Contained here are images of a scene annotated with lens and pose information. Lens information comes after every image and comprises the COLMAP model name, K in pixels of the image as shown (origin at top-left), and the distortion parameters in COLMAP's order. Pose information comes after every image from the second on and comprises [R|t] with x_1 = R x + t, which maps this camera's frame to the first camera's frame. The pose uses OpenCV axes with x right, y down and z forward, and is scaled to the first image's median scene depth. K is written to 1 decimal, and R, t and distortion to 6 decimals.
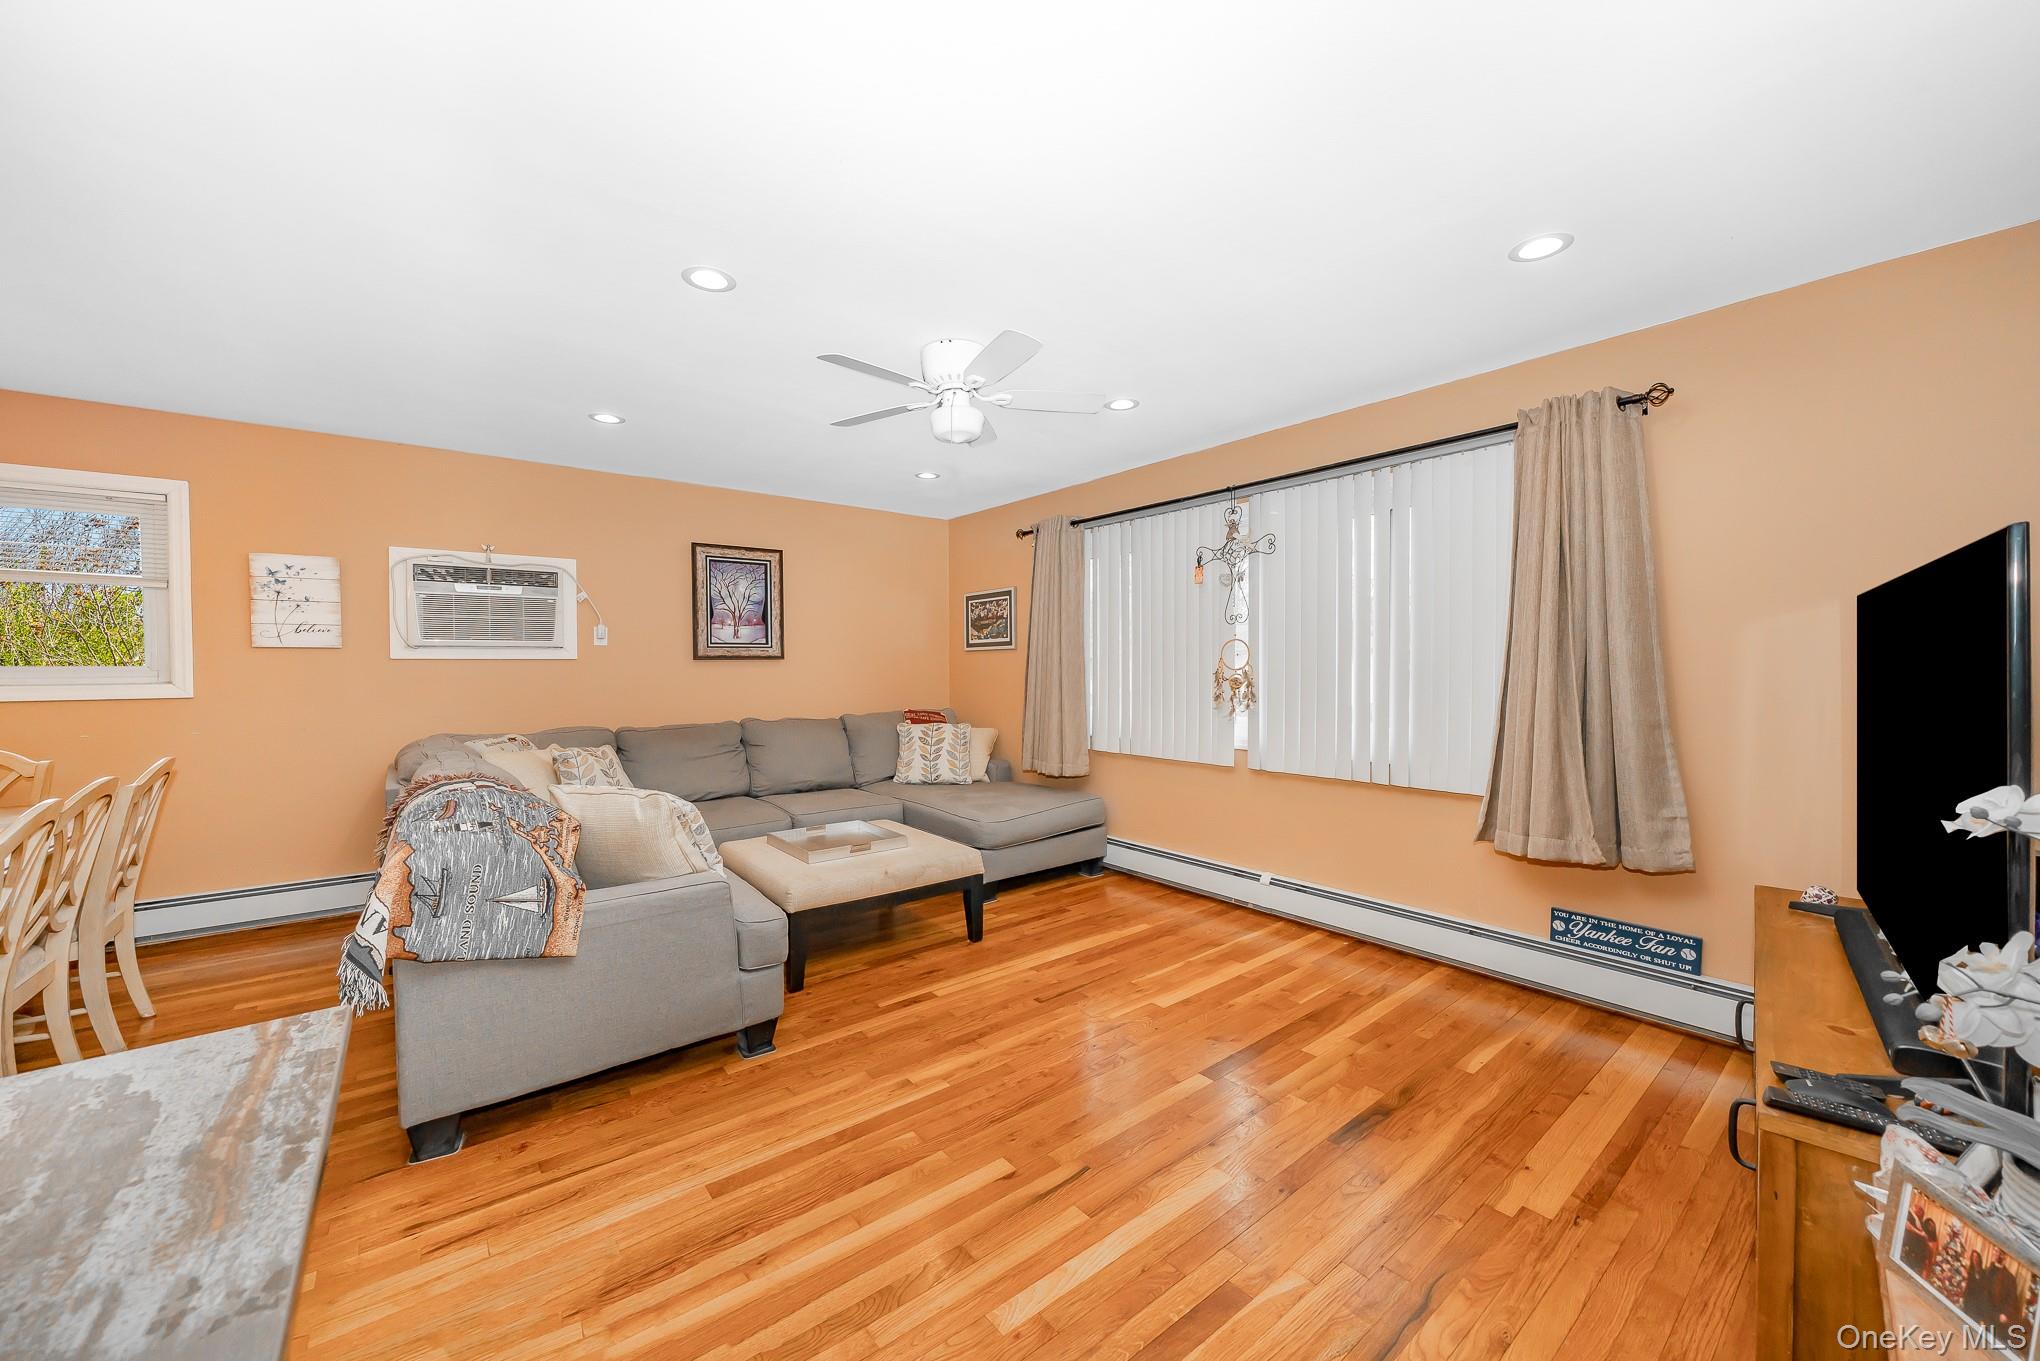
lens RADIAL K [[752.3, 0, 1028.4], [0, 752.3, 685.9], [0, 0, 1]] dist [-0.006538, 0.000427]
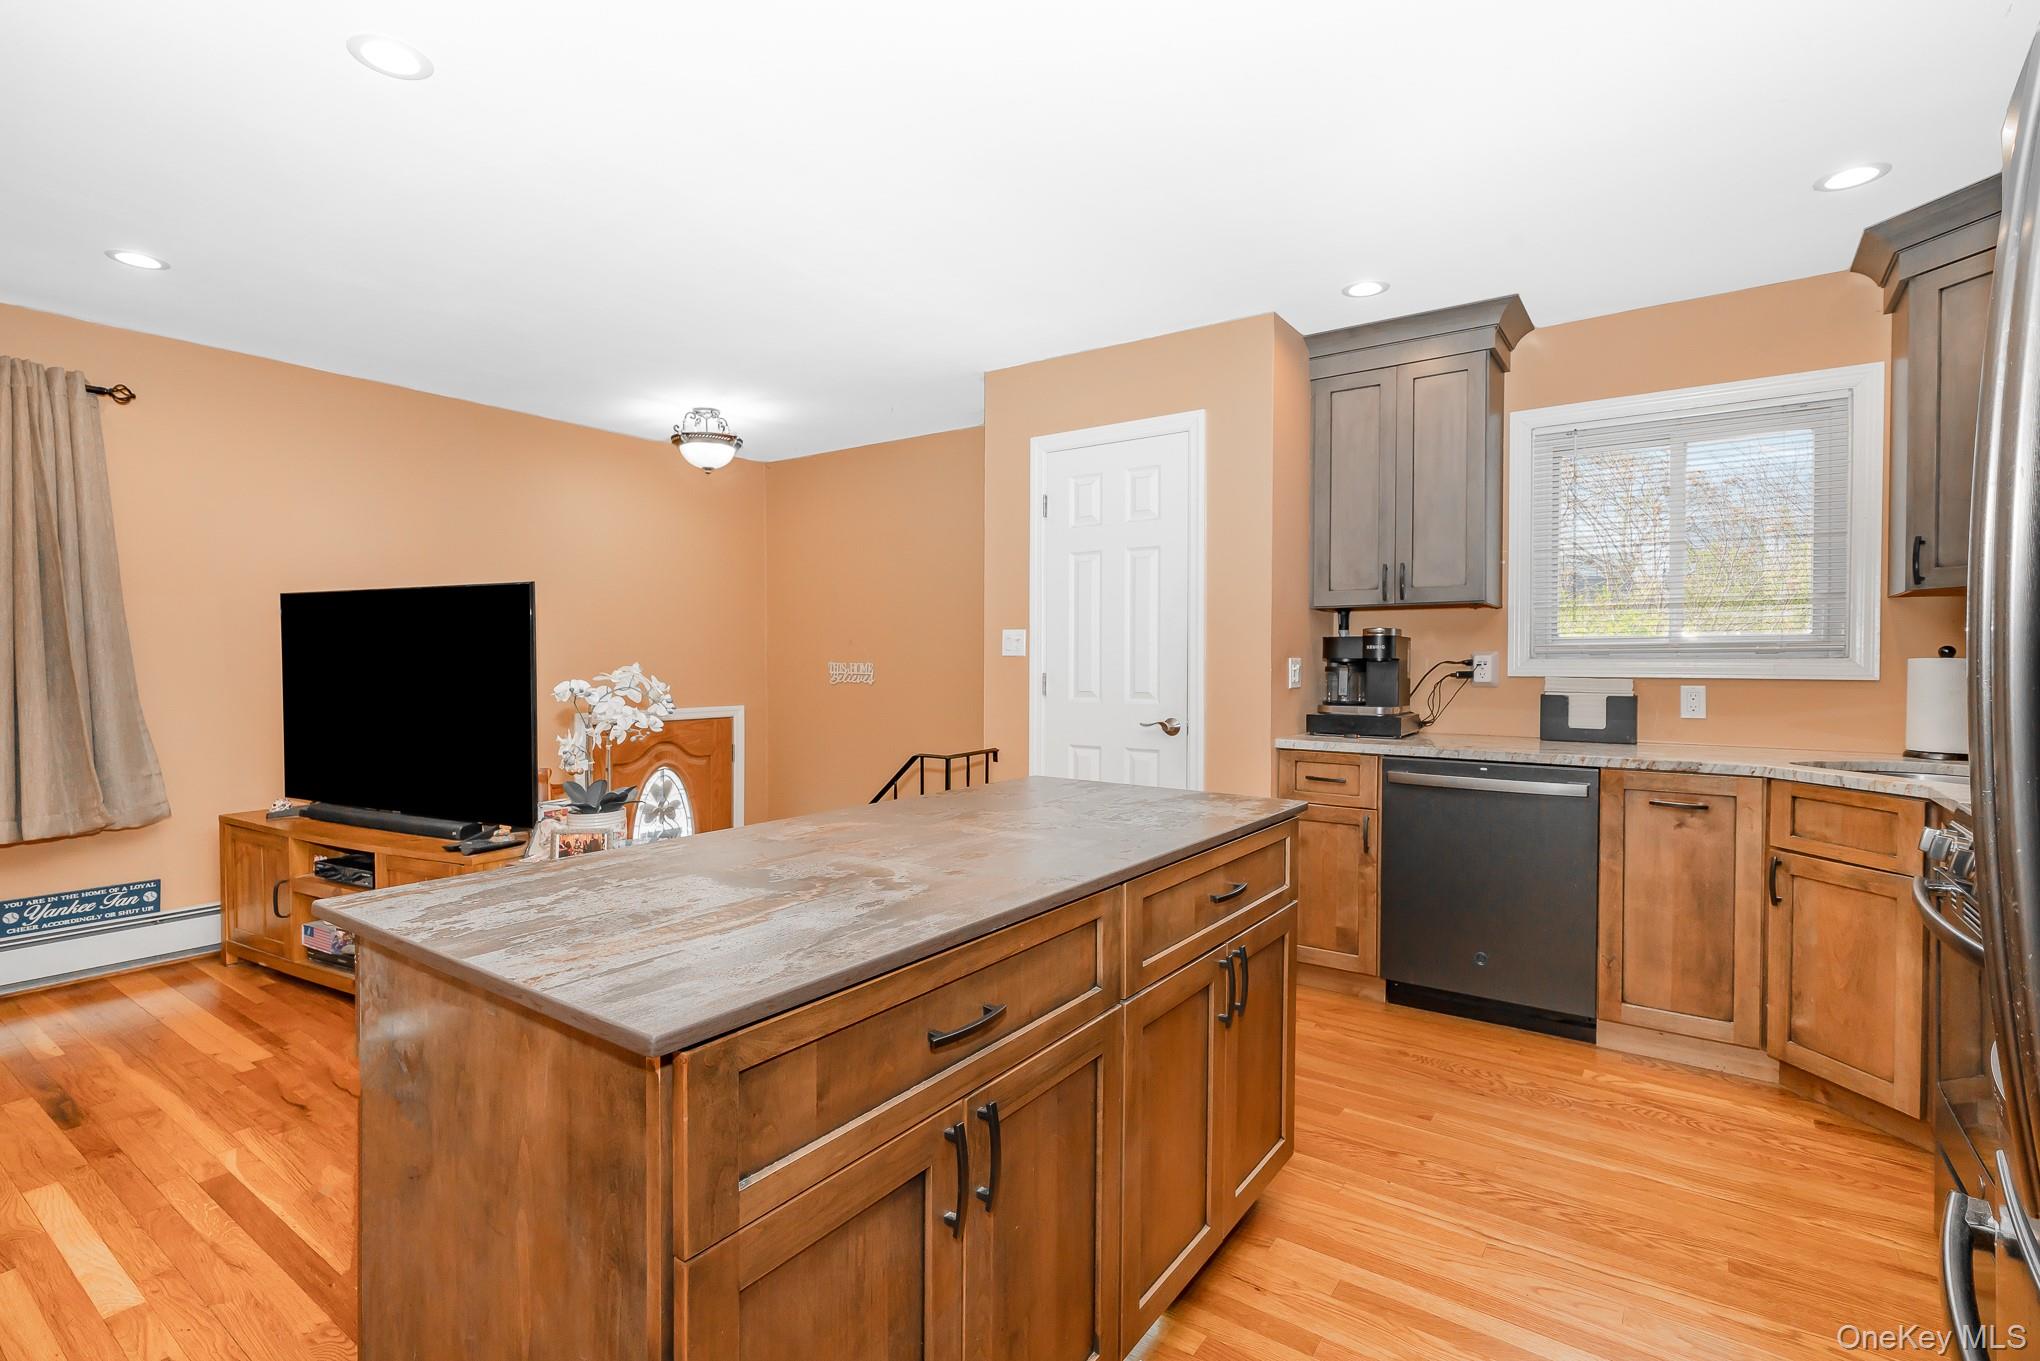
lens RADIAL K [[947.4, 0, 991.0], [0, 947.4, 664.2], [0, 0, 1]] dist [0.003474, 0.000798]
pose [[-0.244887, -0.005115, 0.969538, -0.634025], [0.026514, 0.999577, 0.011971, 0.019107], [-0.969189, 0.028637, -0.244648, 0.085648]]
